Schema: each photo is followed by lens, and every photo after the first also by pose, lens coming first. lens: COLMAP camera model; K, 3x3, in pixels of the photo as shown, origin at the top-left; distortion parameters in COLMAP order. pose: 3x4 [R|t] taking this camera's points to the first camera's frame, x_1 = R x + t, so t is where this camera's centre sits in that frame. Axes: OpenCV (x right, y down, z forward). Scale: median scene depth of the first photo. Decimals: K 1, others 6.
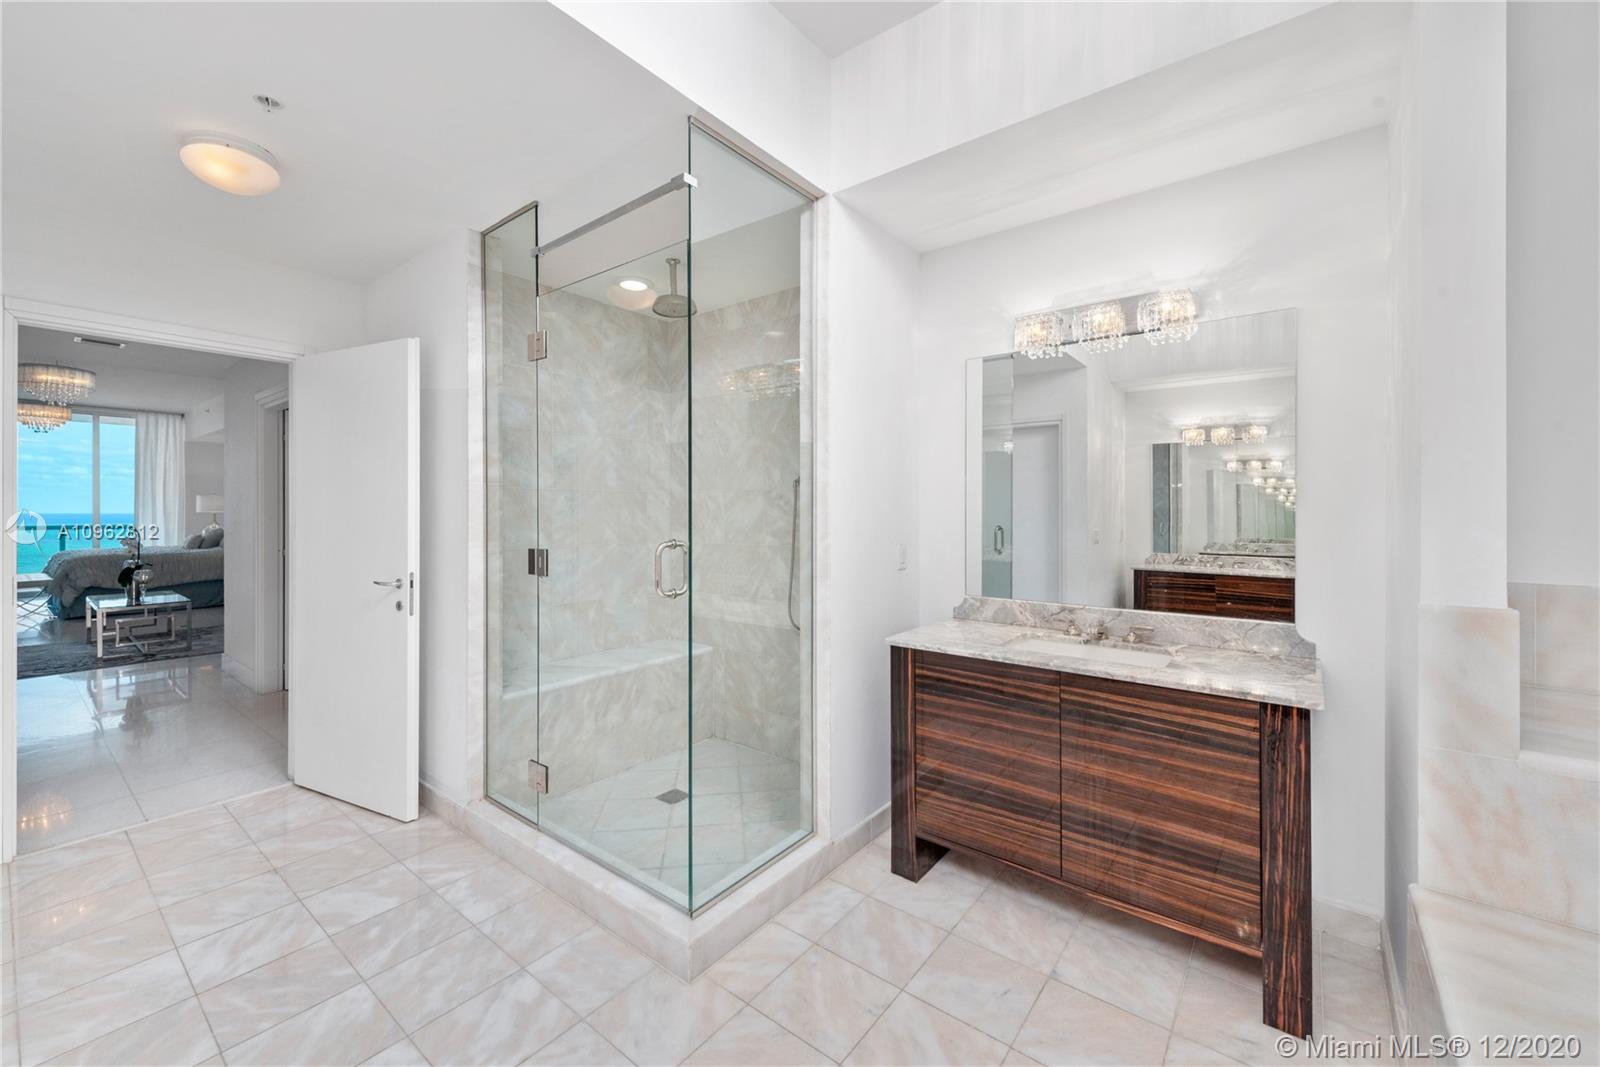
lens RADIAL K [[634.0, 0, 793.3], [0, 634.0, 508.0], [0, 0, 1]] dist [0.007168, -0.001830]
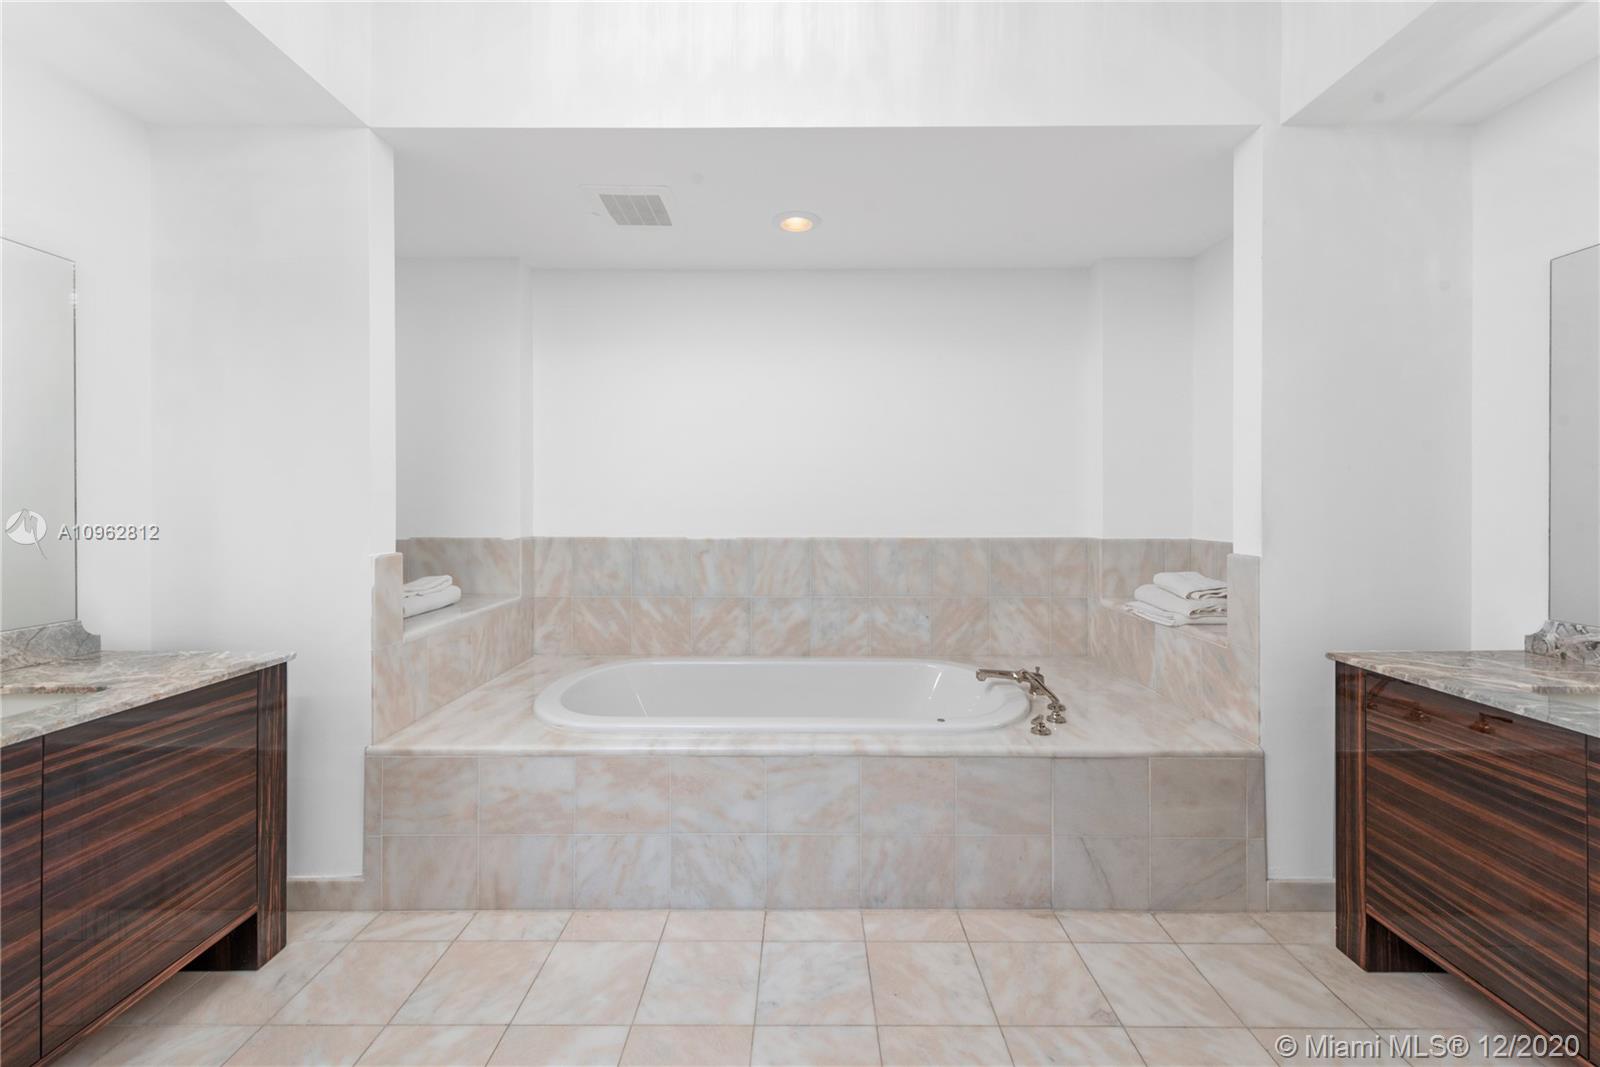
lens RADIAL K [[634.0, 0, 798.1], [0, 634.0, 503.4], [0, 0, 1]] dist [0.007168, -0.001830]
pose [[-0.617432, 0.014818, 0.786484, -0.684892], [0.013328, 0.999876, -0.008374, 0.042698], [-0.786511, 0.005312, -0.617553, 0.947311]]
